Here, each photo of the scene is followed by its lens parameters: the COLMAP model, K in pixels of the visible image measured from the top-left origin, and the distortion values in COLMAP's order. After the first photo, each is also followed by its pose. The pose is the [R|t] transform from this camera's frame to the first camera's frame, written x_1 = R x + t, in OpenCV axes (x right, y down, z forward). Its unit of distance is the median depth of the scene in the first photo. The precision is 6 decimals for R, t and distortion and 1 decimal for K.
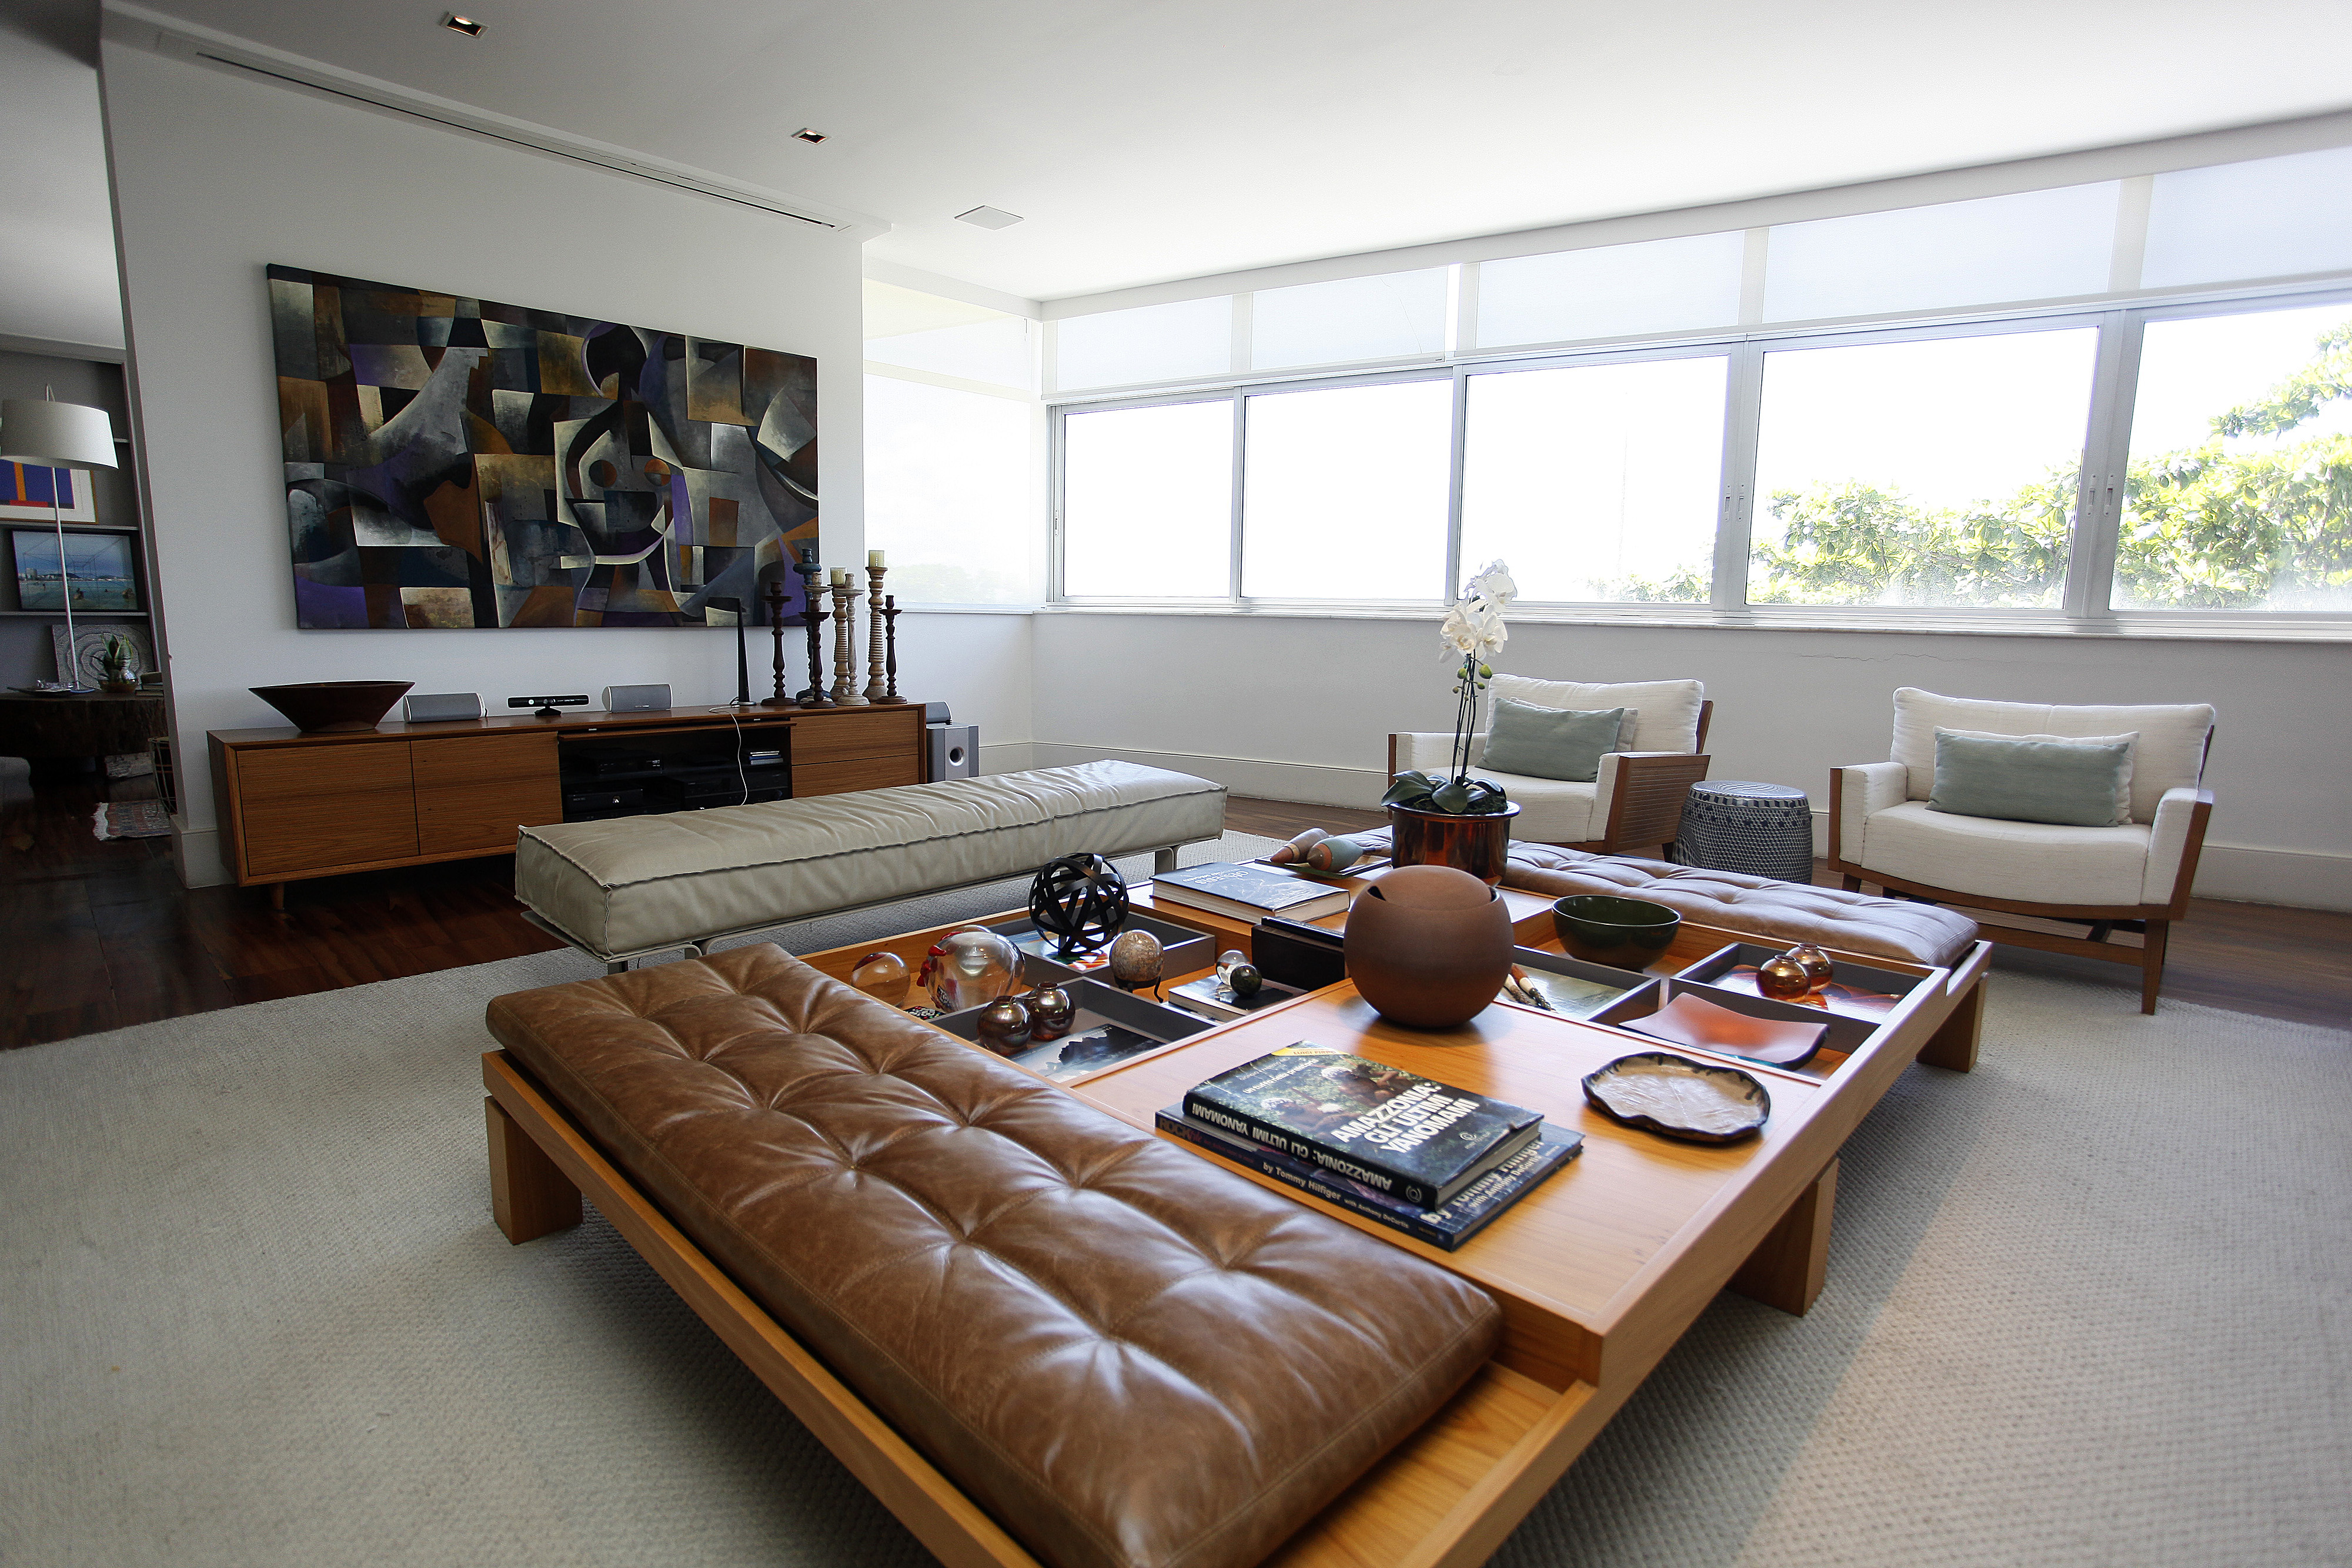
lens RADIAL K [[1153.5, 0, 1156.5], [0, 1153.5, 778.3], [0, 0, 1]] dist [-0.051311, 0.023034]
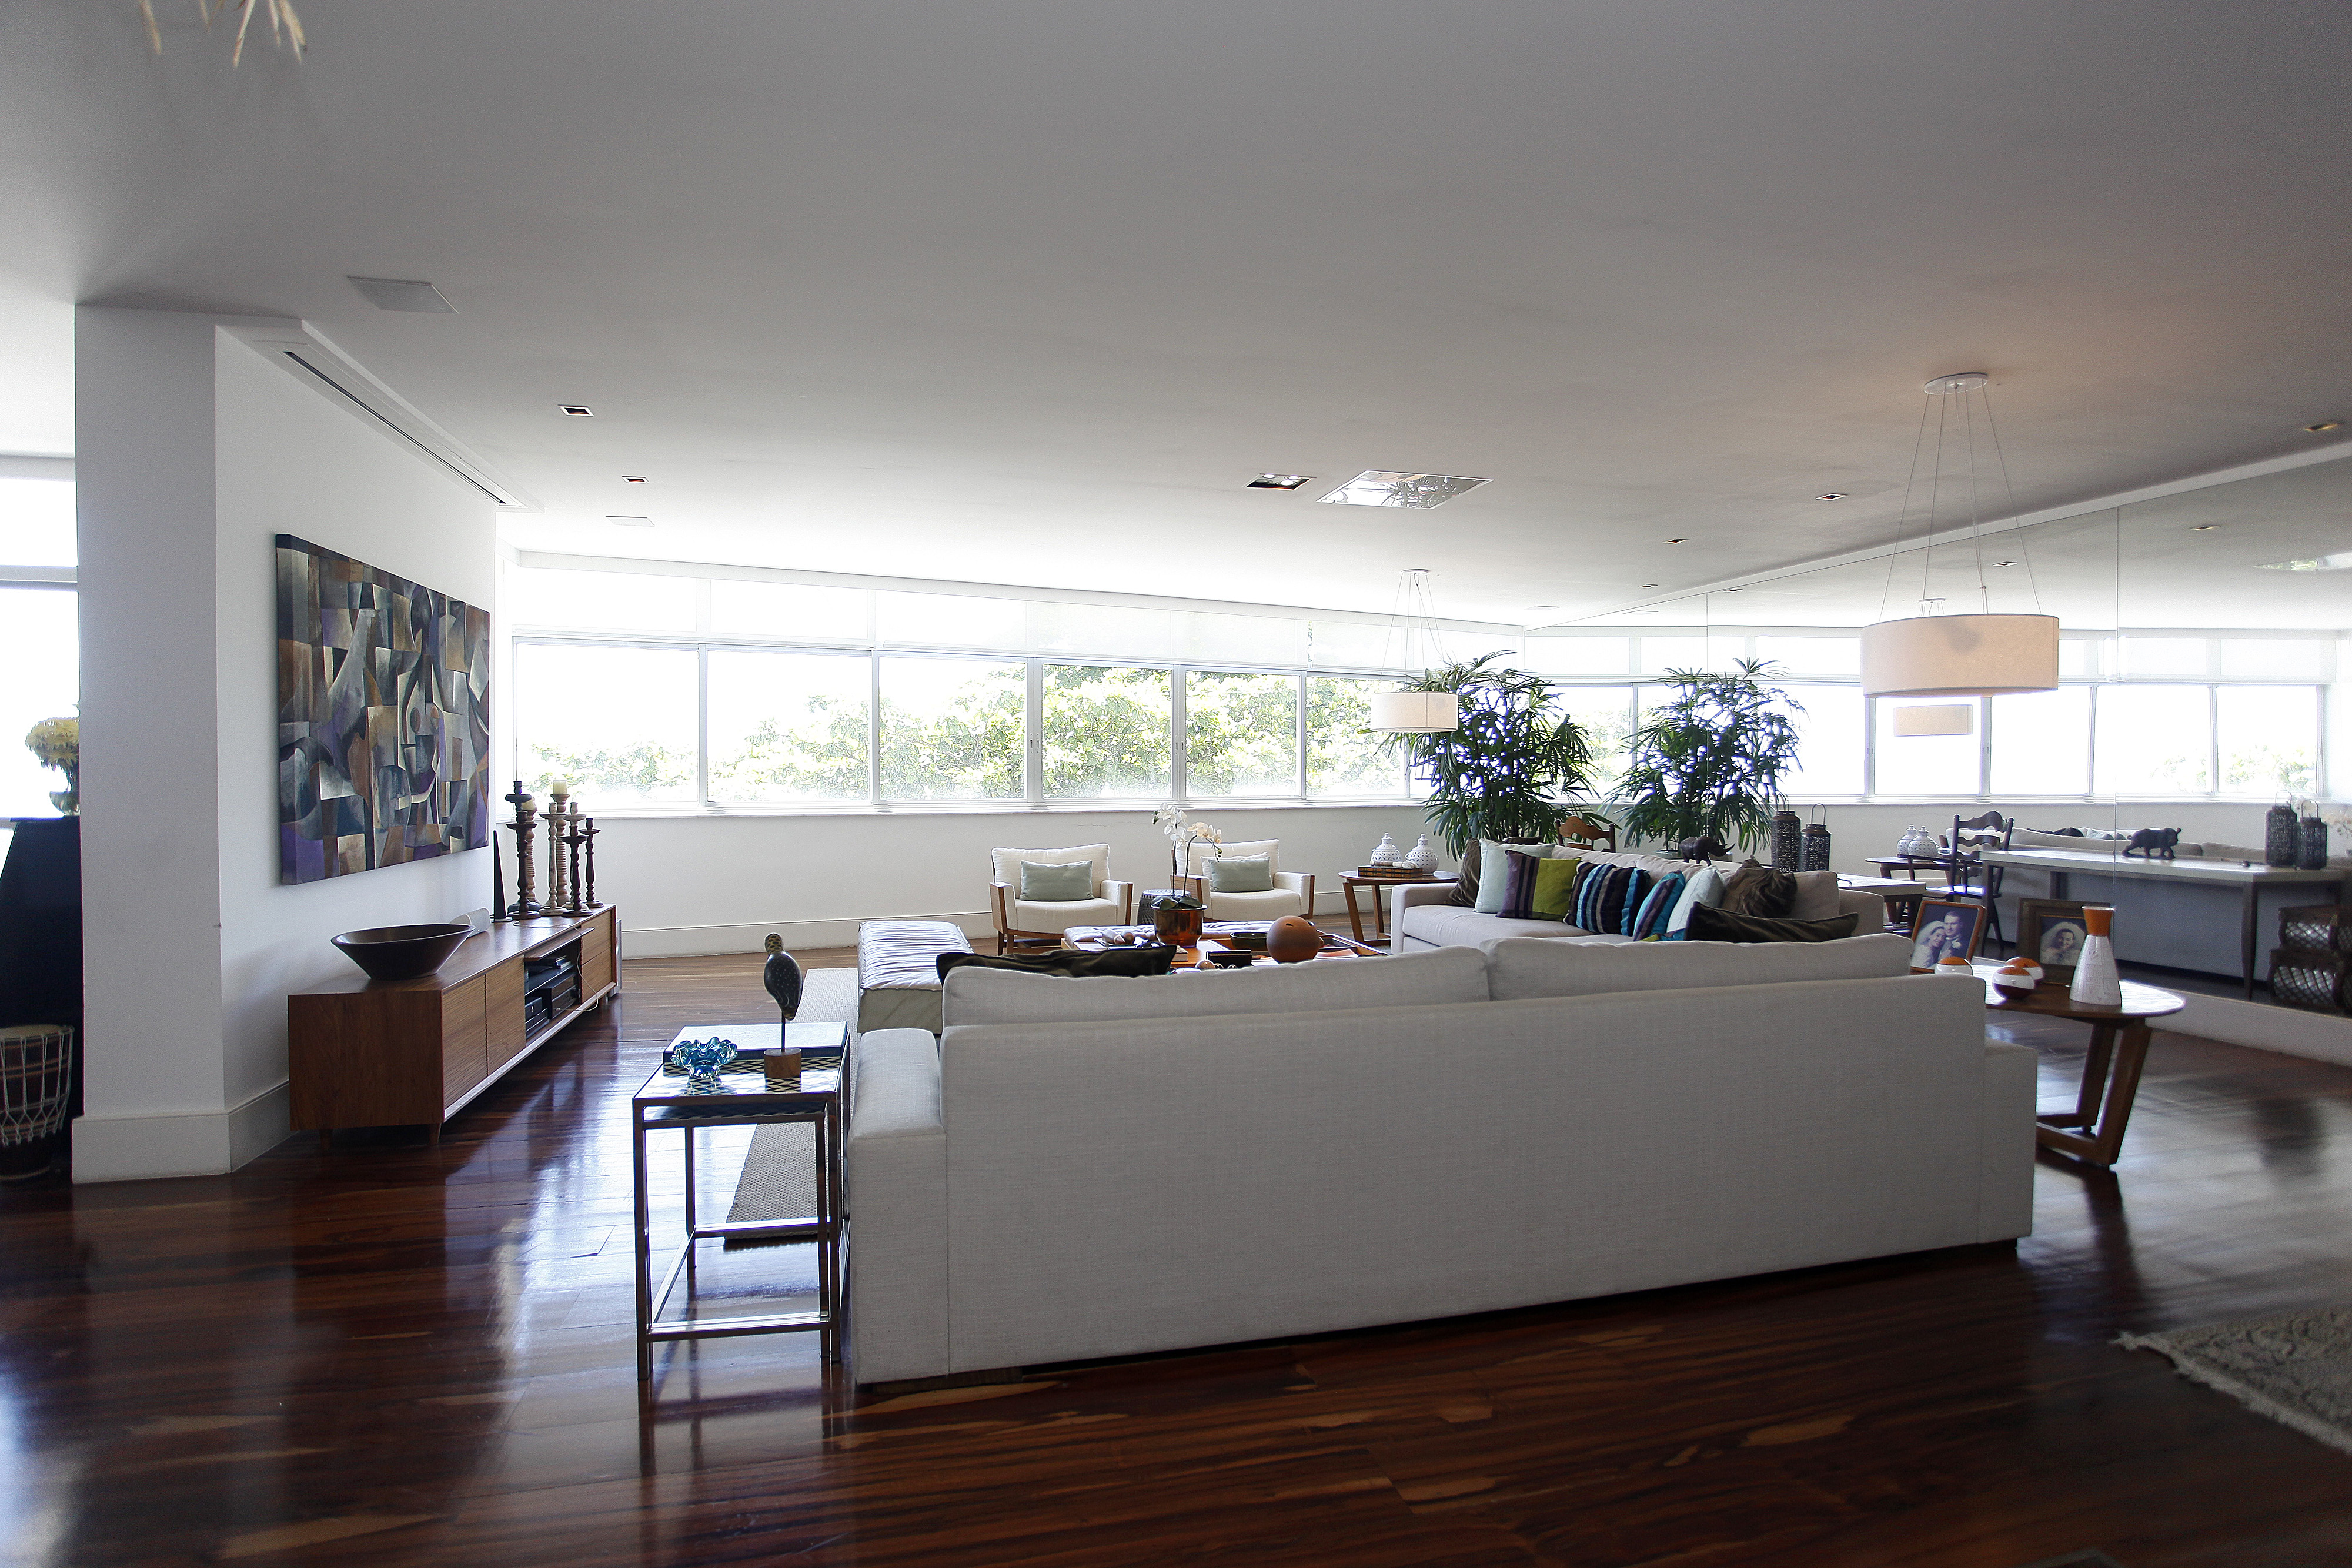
lens RADIAL K [[1144.6, 0, 1176.0], [0, 1144.6, 784.0], [0, 0, 1]] dist [-0.066678, 0.028716]
pose [[0.533464, -0.023777, 0.845488, -0.973192], [0.129789, 0.990068, -0.054048, -0.055788], [-0.835805, 0.138568, 0.531252, -0.153079]]
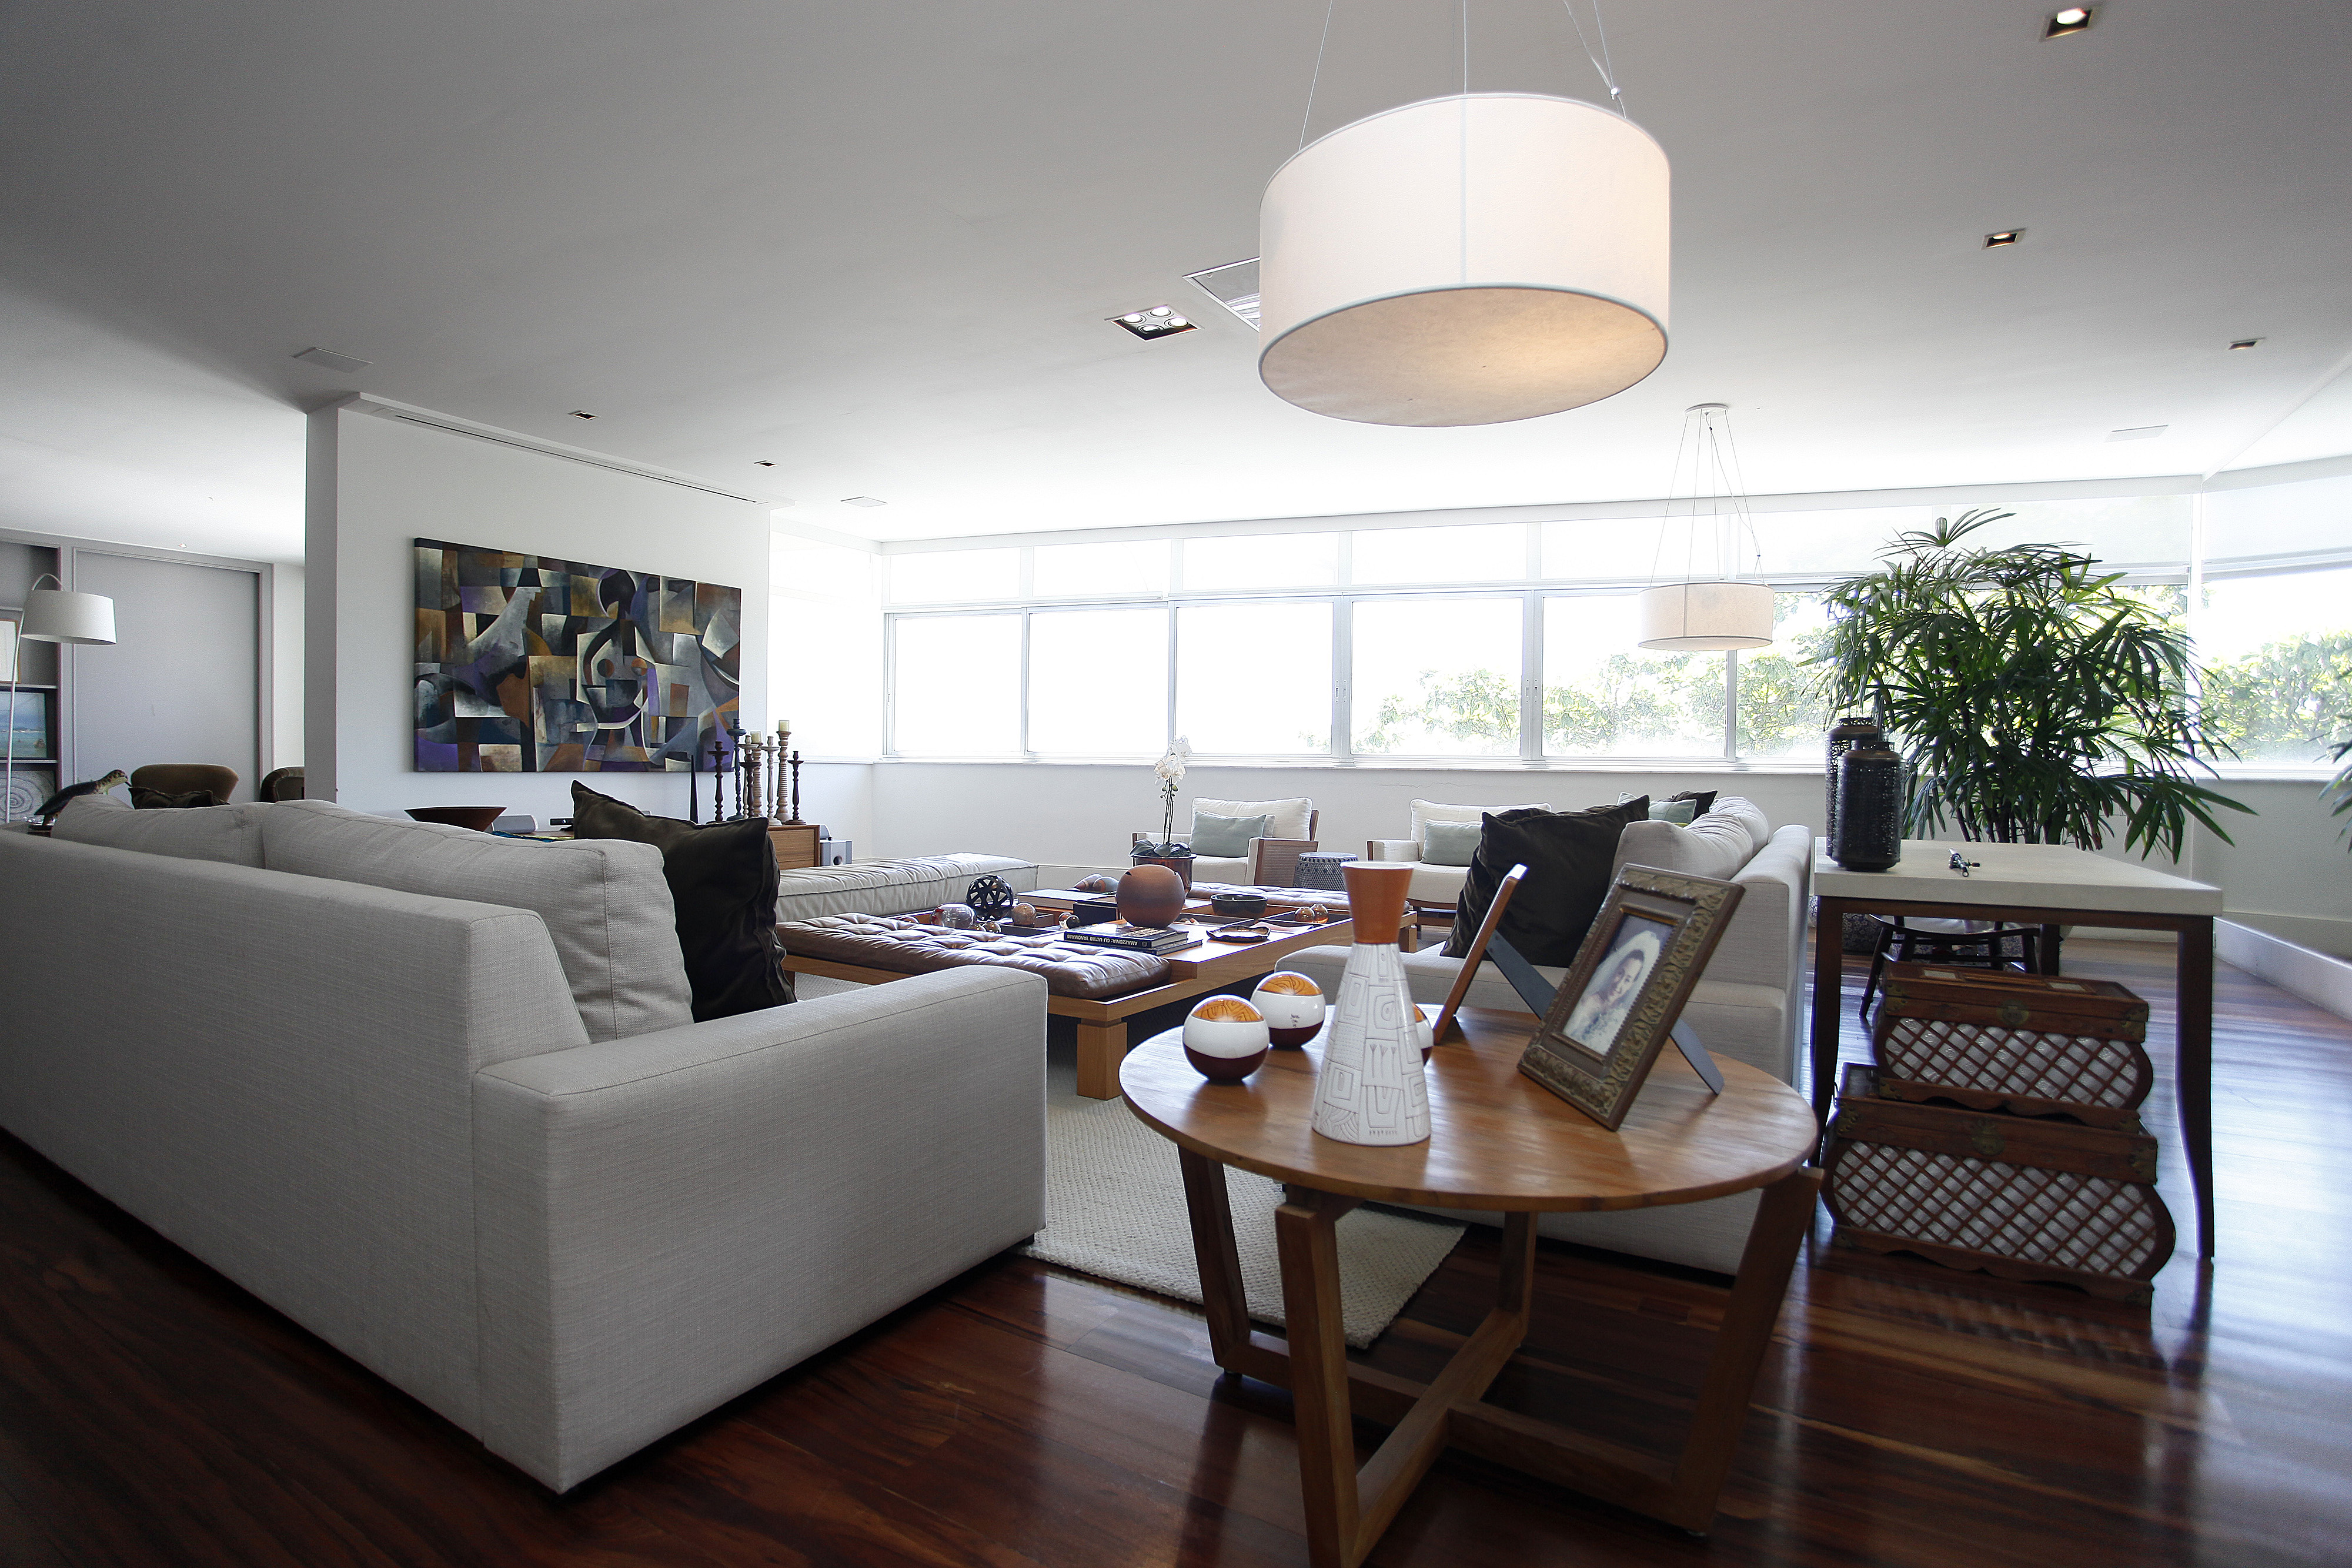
lens RADIAL K [[1144.6, 0, 1176.0], [0, 1144.6, 784.0], [0, 0, 1]] dist [-0.066678, 0.028716]
pose [[0.971870, -0.006091, 0.235437, -0.111261], [0.035210, 0.992189, -0.119675, 0.078800], [-0.232869, 0.124598, 0.964493, -0.542211]]
